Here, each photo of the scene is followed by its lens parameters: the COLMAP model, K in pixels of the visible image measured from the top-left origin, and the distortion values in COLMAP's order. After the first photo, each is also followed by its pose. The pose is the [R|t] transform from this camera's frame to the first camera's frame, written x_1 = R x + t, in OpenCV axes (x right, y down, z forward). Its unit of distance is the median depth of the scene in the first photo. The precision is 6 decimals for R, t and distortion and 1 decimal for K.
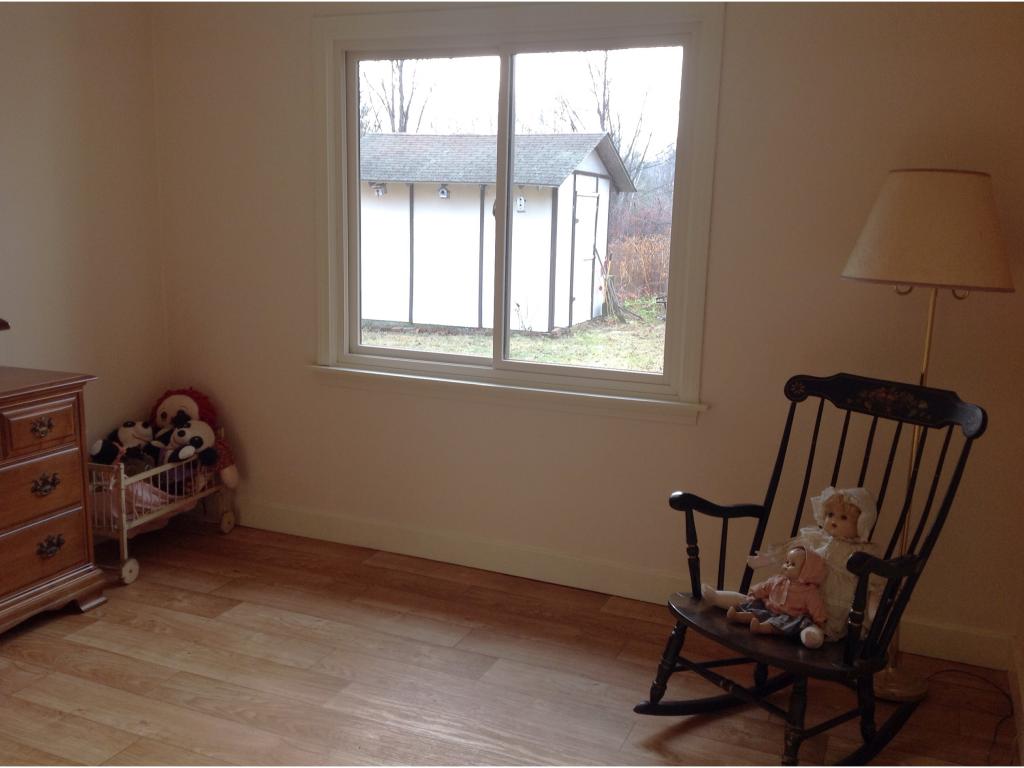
lens RADIAL K [[942.7, 0, 510.1], [0, 942.7, 403.6], [0, 0, 1]] dist [0.116001, -0.305465]
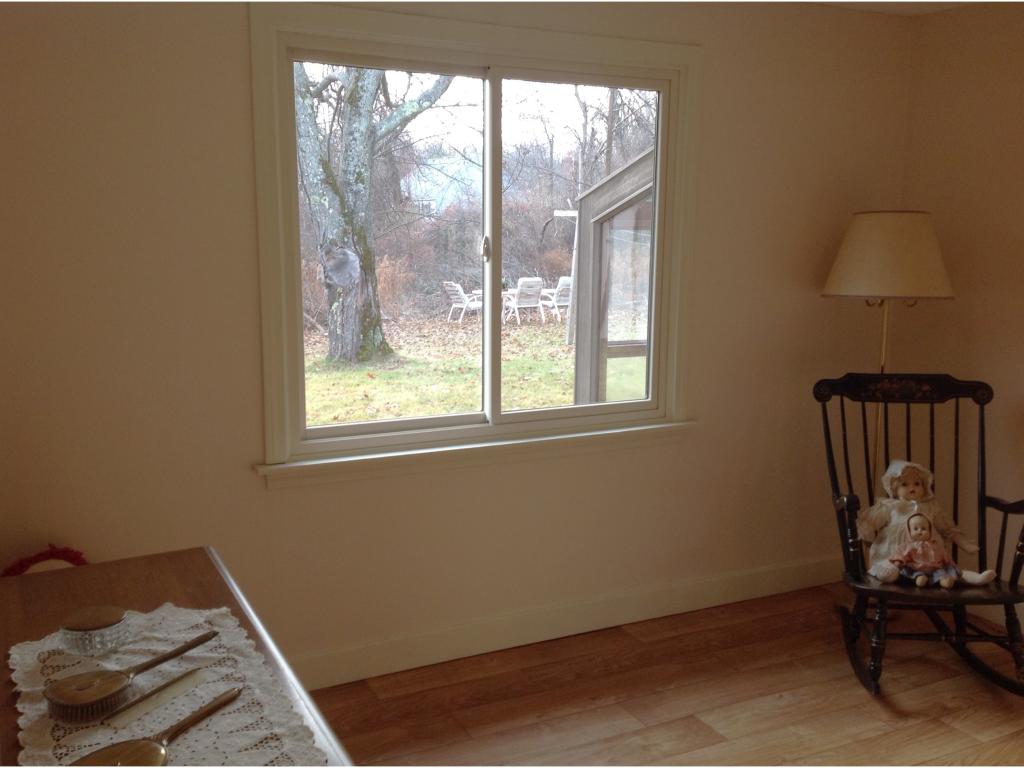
lens RADIAL K [[970.1, 0, 510.6], [0, 970.1, 389.1], [0, 0, 1]] dist [0.170609, -0.351773]
pose [[0.640175, -0.148630, 0.753714, -0.880788], [0.160626, 0.985317, 0.057871, -0.152946], [-0.751249, 0.084018, 0.654650, 0.482000]]
